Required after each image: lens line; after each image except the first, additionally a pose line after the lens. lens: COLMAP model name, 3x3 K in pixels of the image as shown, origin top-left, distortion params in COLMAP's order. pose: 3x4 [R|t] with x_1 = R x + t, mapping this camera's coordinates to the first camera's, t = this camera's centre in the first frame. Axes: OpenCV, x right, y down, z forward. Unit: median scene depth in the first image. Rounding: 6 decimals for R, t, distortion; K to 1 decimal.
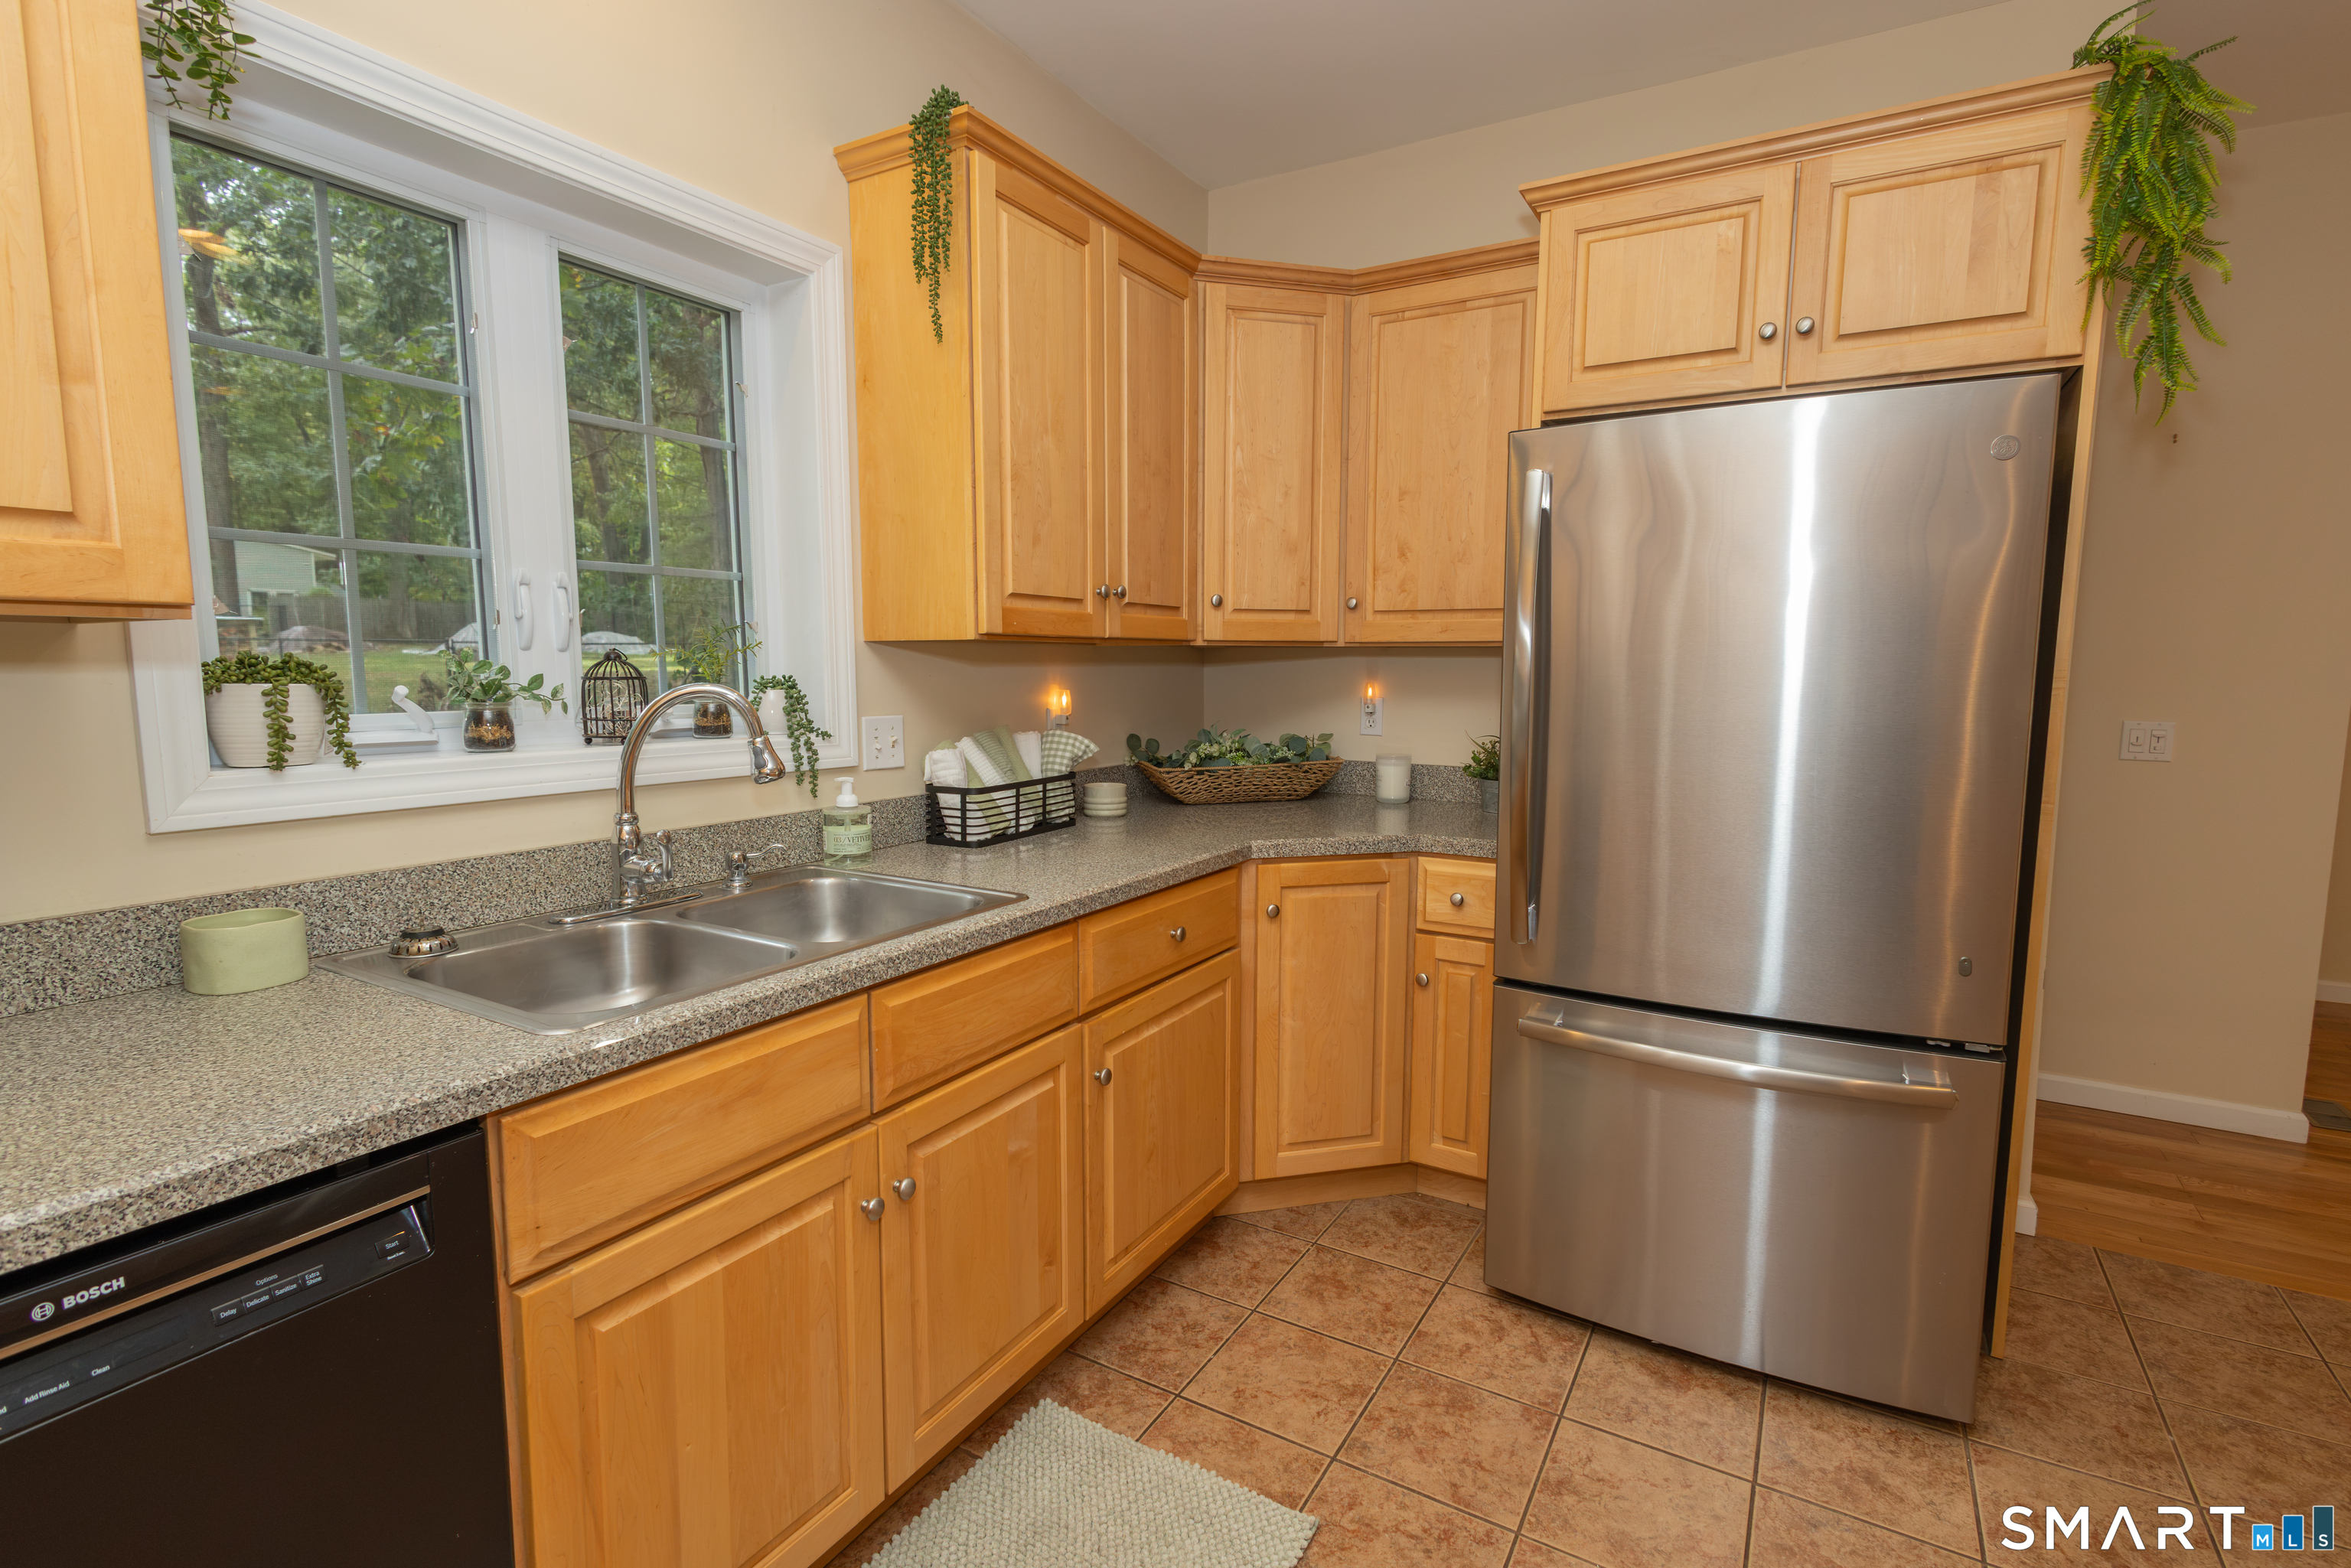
lens RADIAL K [[1086.7, 0, 1167.4], [0, 1086.7, 790.1], [0, 0, 1]] dist [0.001916, 0.000163]
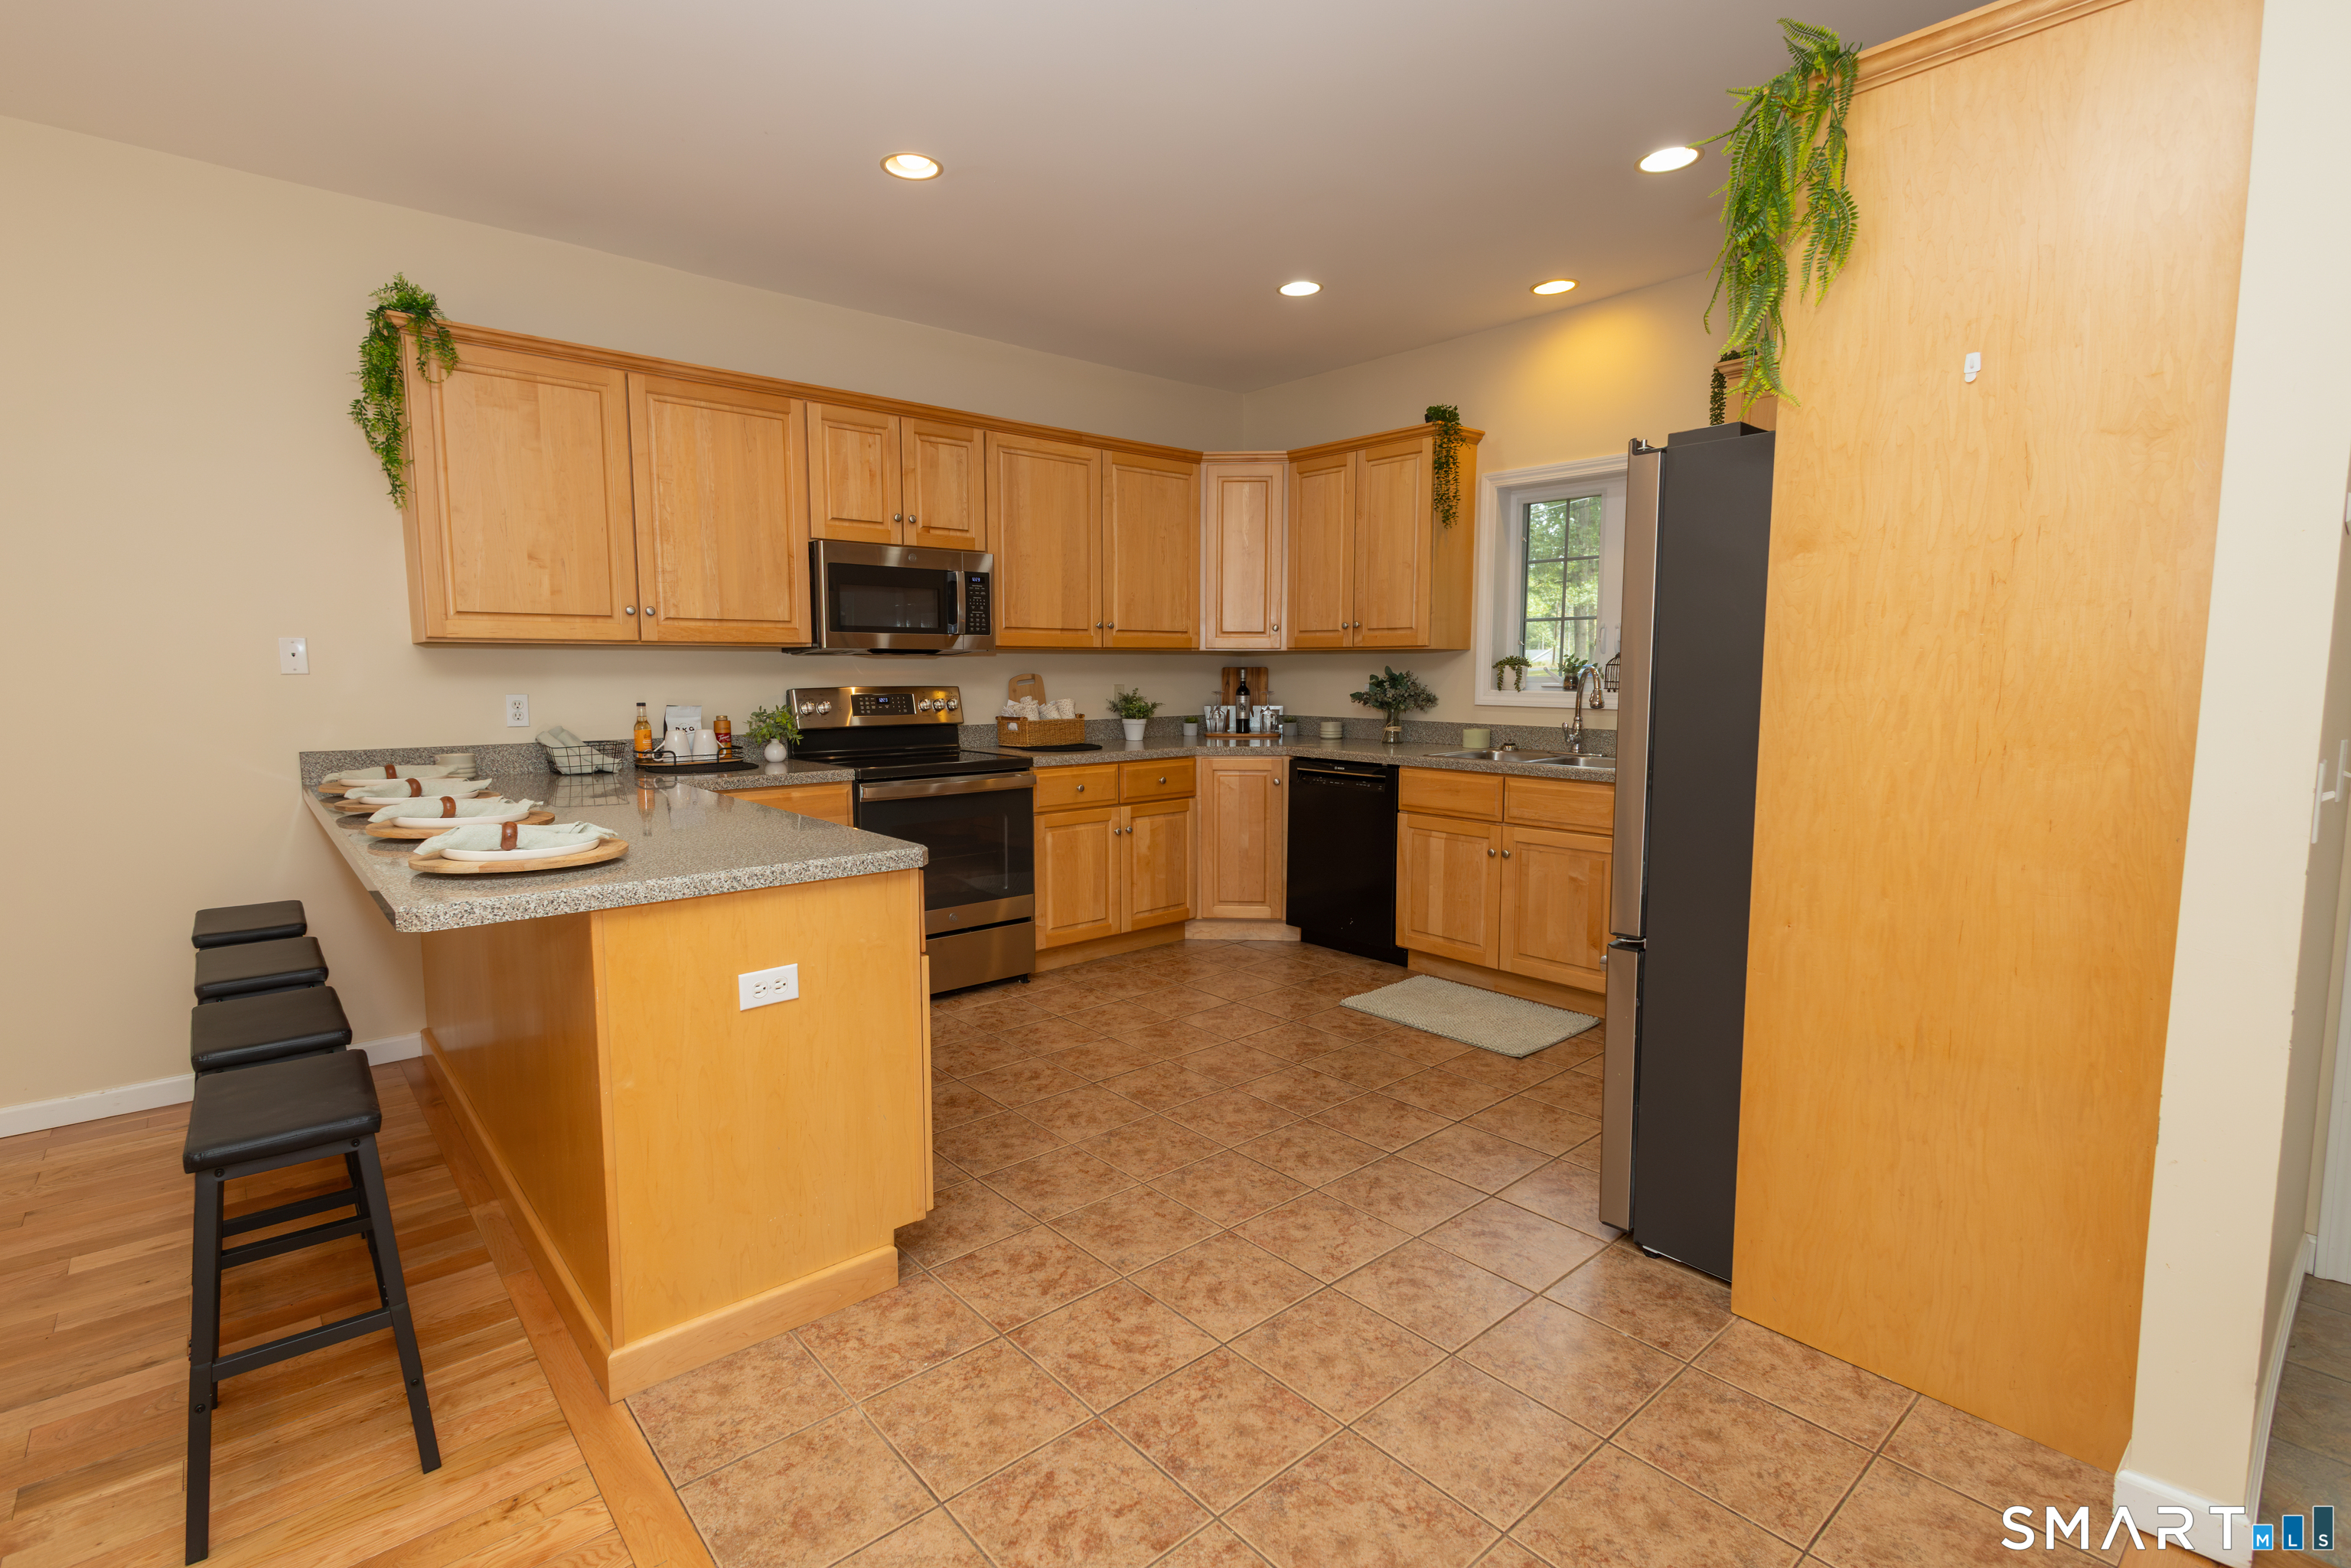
lens RADIAL K [[1103.1, 0, 1154.2], [0, 1103.1, 777.3], [0, 0, 1]] dist [0.000002, -0.000012]
pose [[-0.313728, 0.093172, -0.944930, 2.360073], [-0.109779, 0.984941, 0.133566, -0.079721], [0.943145, 0.145637, -0.298775, 0.883501]]
